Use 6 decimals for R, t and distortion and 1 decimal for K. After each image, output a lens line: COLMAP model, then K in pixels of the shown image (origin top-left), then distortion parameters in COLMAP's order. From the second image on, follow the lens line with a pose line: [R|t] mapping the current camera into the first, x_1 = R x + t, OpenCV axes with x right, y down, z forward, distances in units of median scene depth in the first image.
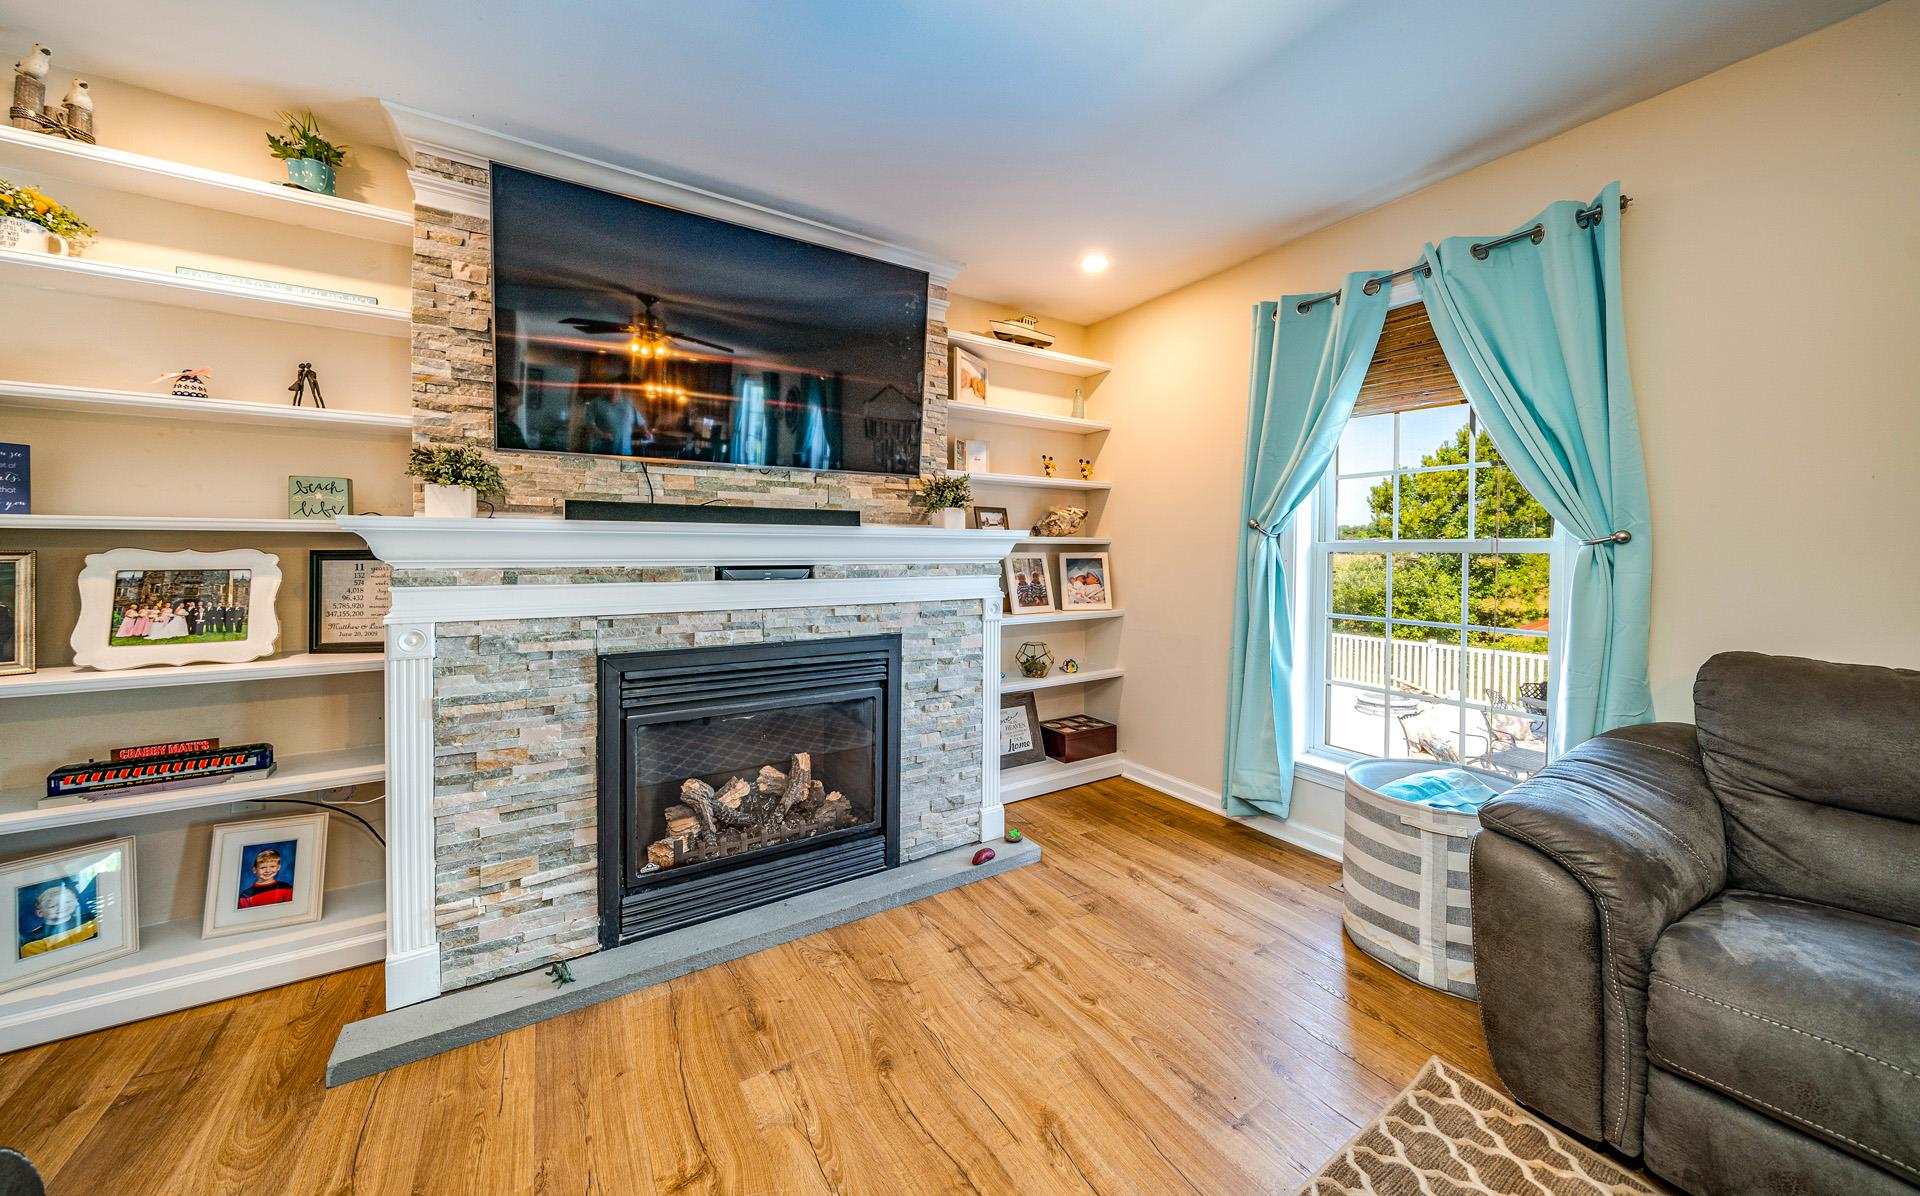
lens RADIAL K [[660.6, 0, 966.2], [0, 660.6, 564.0], [0, 0, 1]] dist [-0.007743, -0.000098]
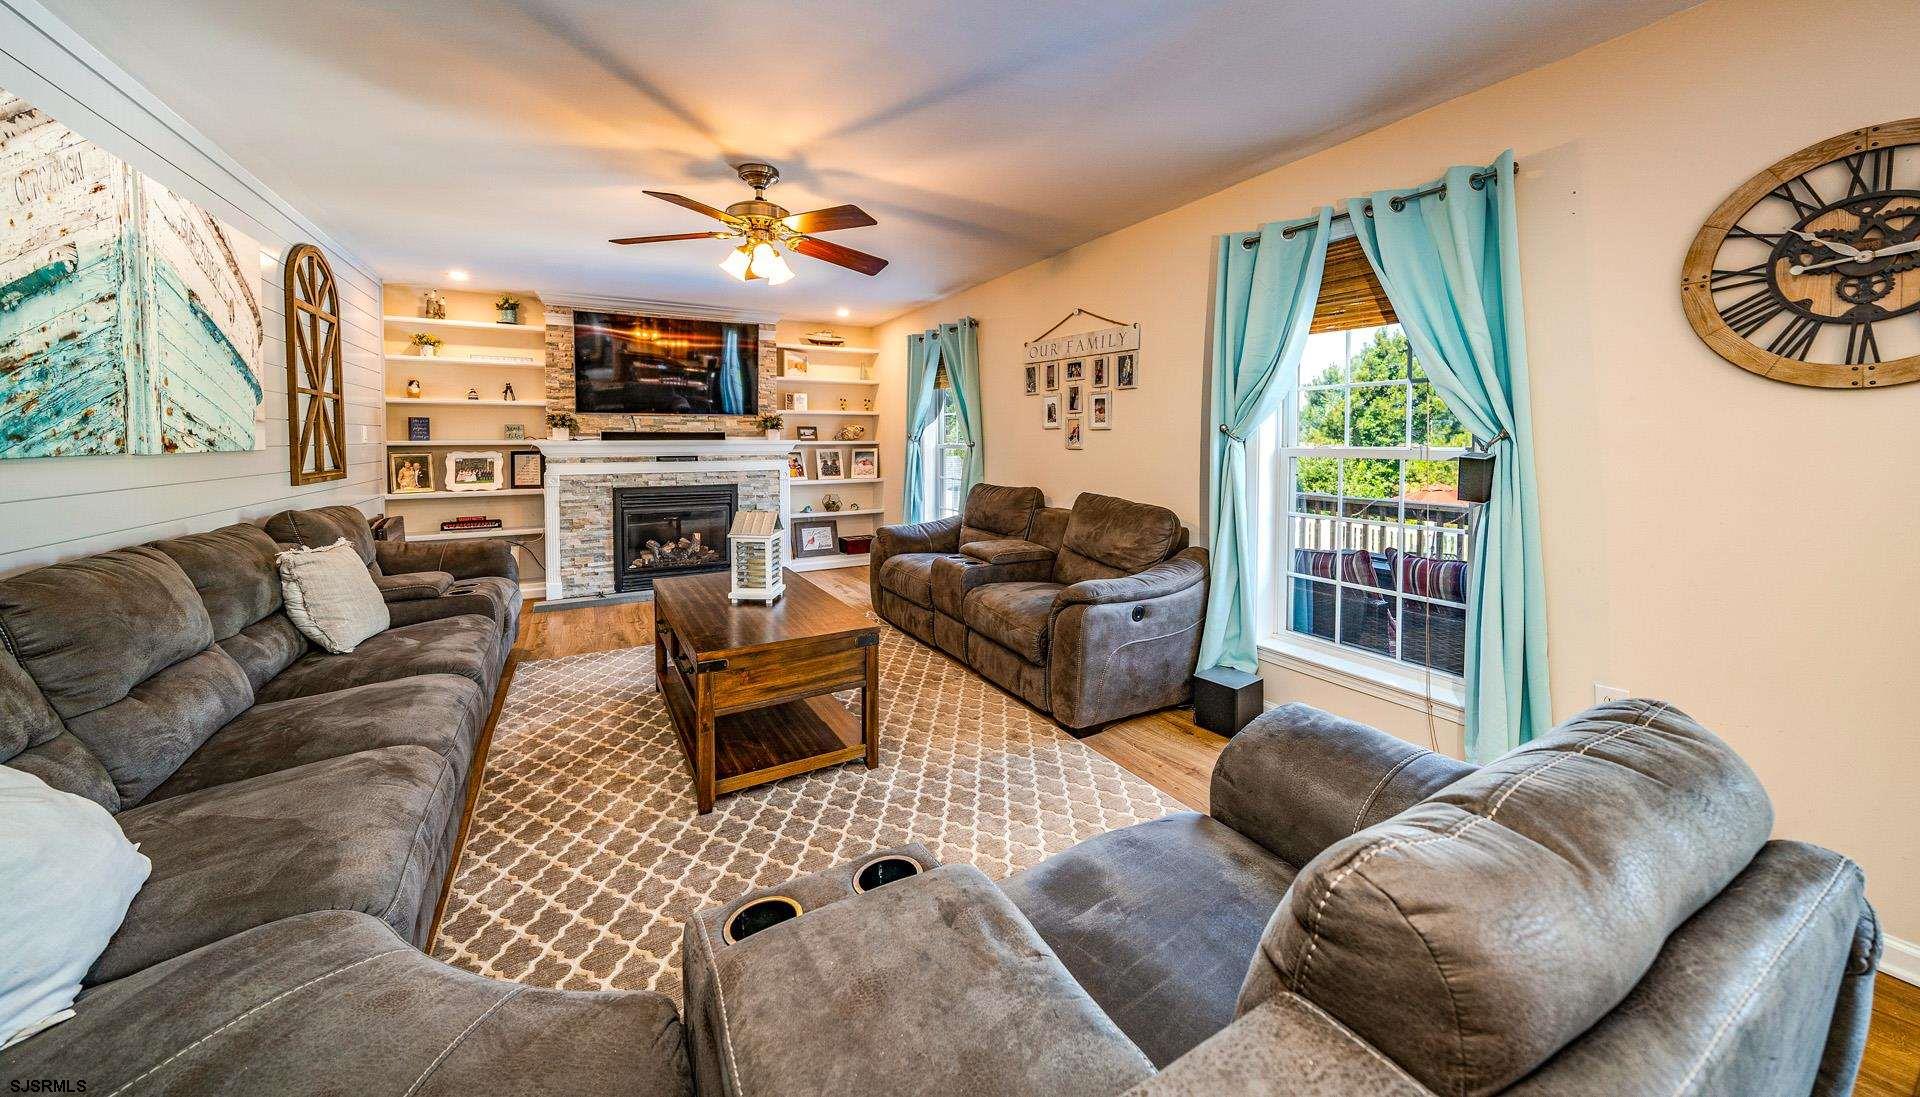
lens RADIAL K [[651.0, 0, 961.1], [0, 651.0, 464.3], [0, 0, 1]] dist [-0.008663, 0.000034]
pose [[0.998965, -0.003249, -0.045371, 0.966374], [0.003997, 0.999858, 0.016400, -0.002923], [0.045311, -0.016564, 0.998836, -1.563740]]
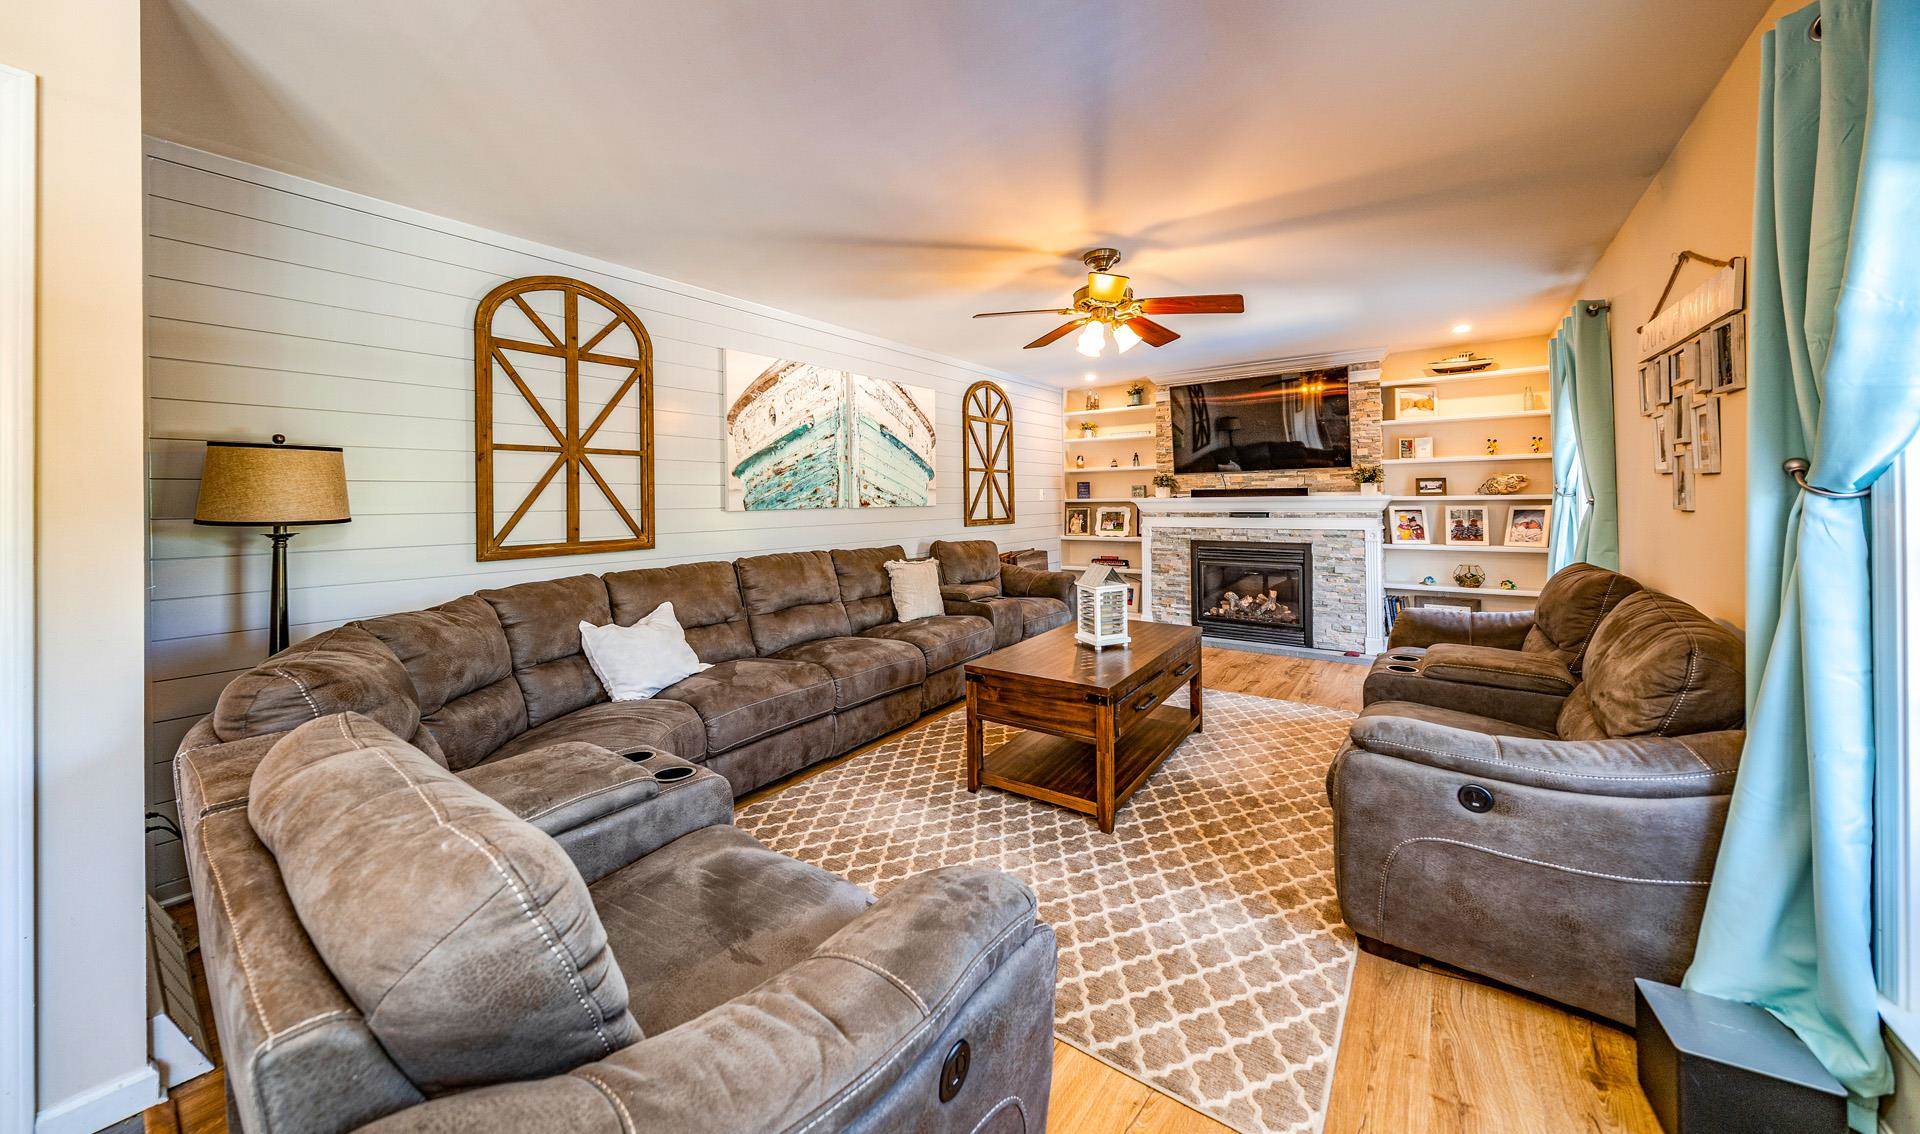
lens RADIAL K [[652.0, 0, 975.7], [0, 652.0, 499.9], [0, 0, 1]] dist [-0.002142, -0.000028]
pose [[0.379108, -0.008453, -0.925314, 1.773094], [-0.005926, 0.999916, -0.011563, -0.011206], [0.925334, 0.009867, 0.379026, -1.042837]]
